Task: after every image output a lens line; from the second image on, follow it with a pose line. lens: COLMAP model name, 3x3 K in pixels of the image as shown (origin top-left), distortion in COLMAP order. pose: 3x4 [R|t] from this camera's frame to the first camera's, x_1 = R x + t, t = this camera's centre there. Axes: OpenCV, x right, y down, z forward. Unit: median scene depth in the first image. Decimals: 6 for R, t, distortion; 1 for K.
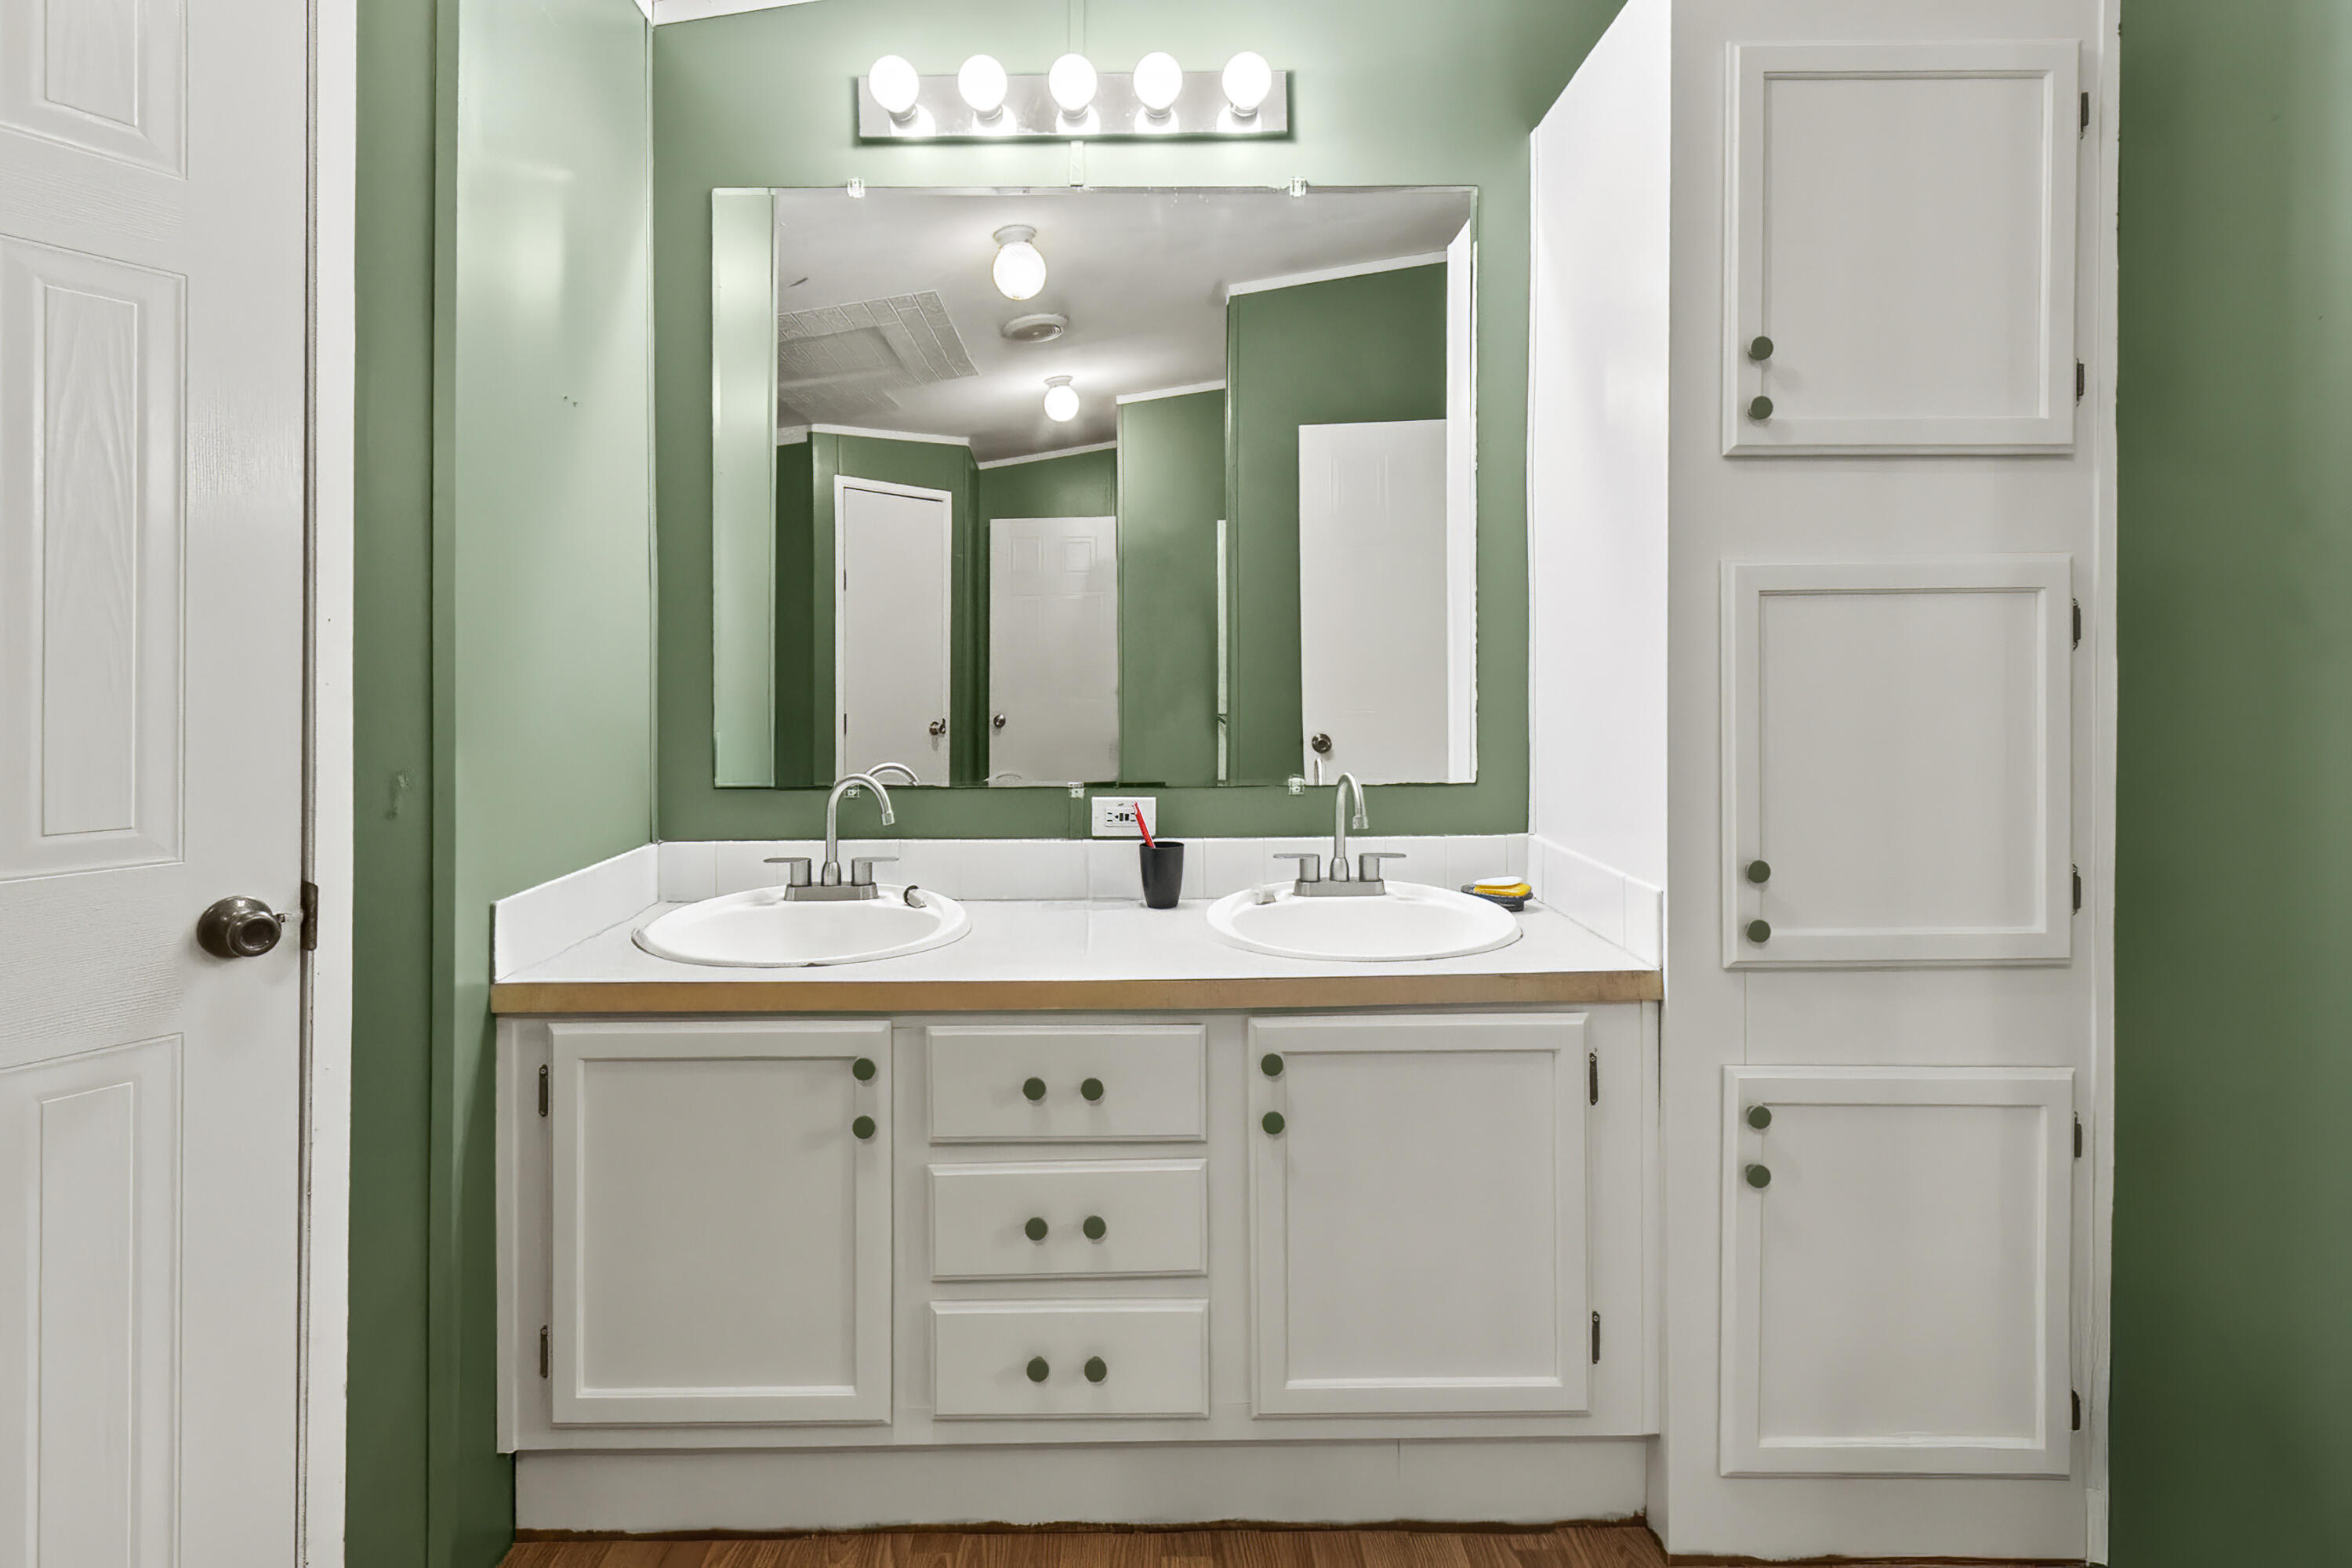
lens RADIAL K [[1102.6, 0, 1176.0], [0, 1102.6, 701.5], [0, 0, 1]] dist [-0.003606, -0.000520]
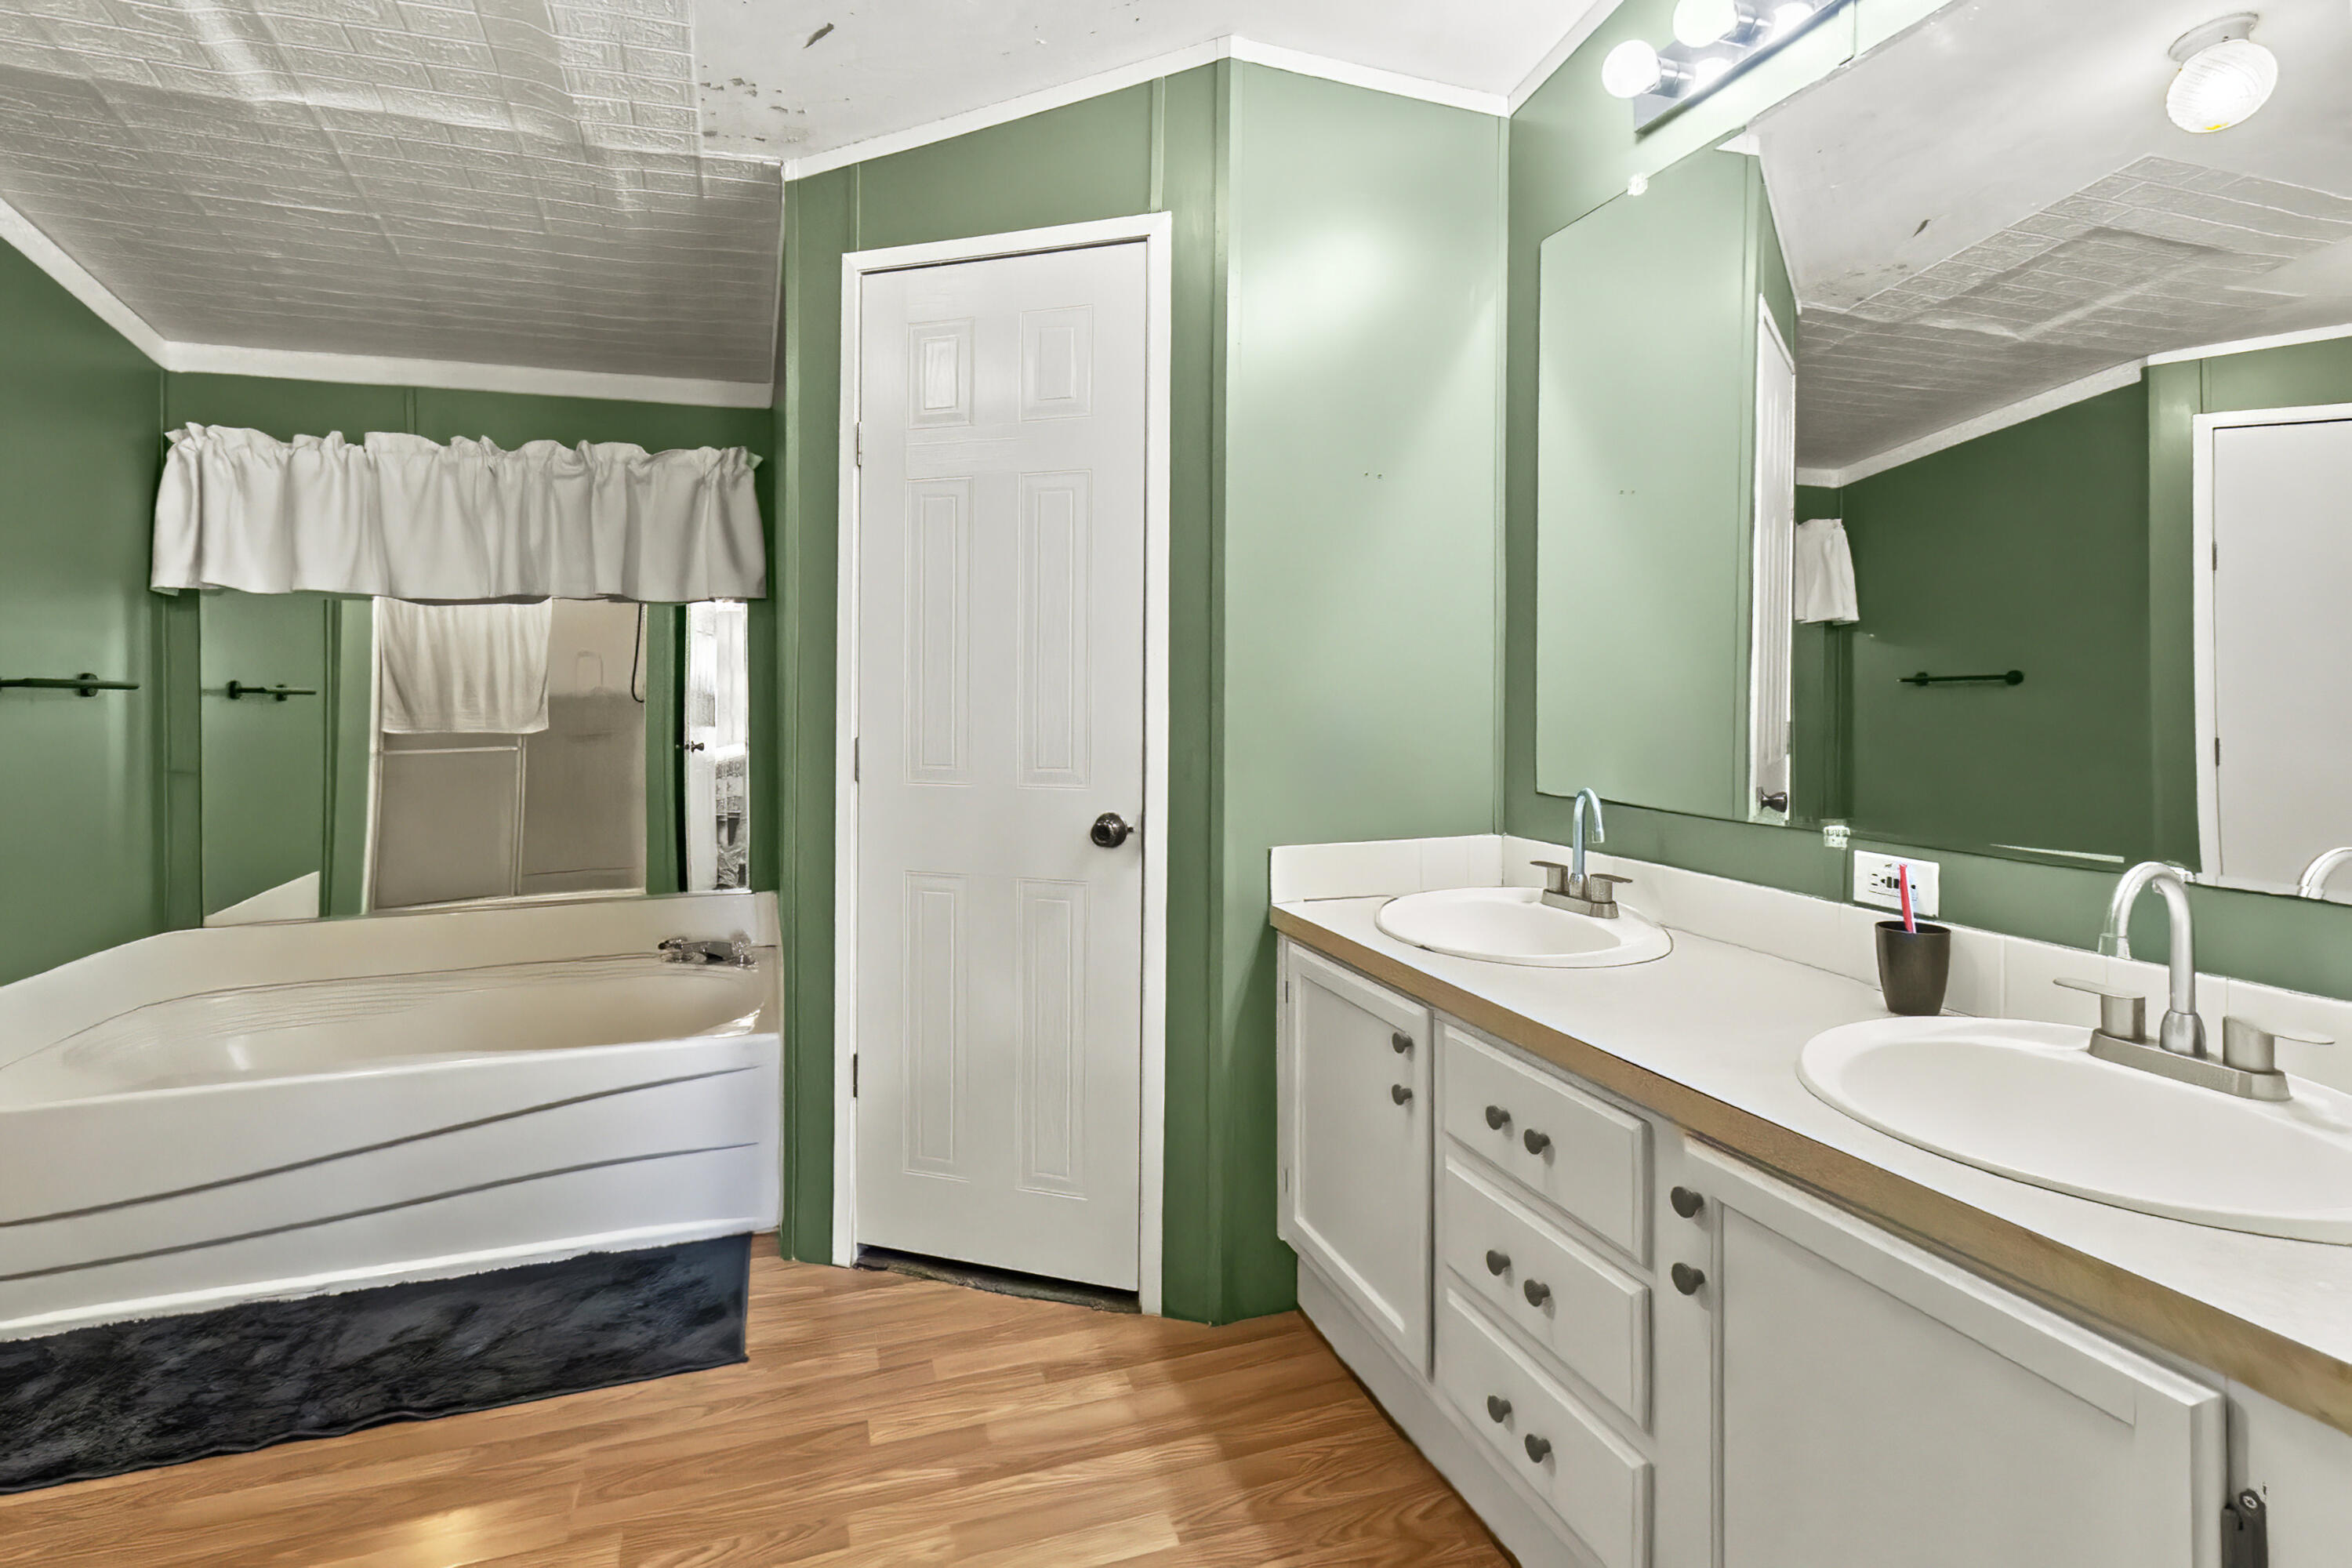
lens RADIAL K [[1124.9, 0, 1176.8], [0, 1124.9, 722.7], [0, 0, 1]] dist [0.001911, -0.000466]
pose [[0.316844, 0.035684, -0.947806, 0.672941], [-0.023563, 0.999280, 0.029745, -0.018951], [0.948185, 0.012909, 0.317457, 0.391203]]
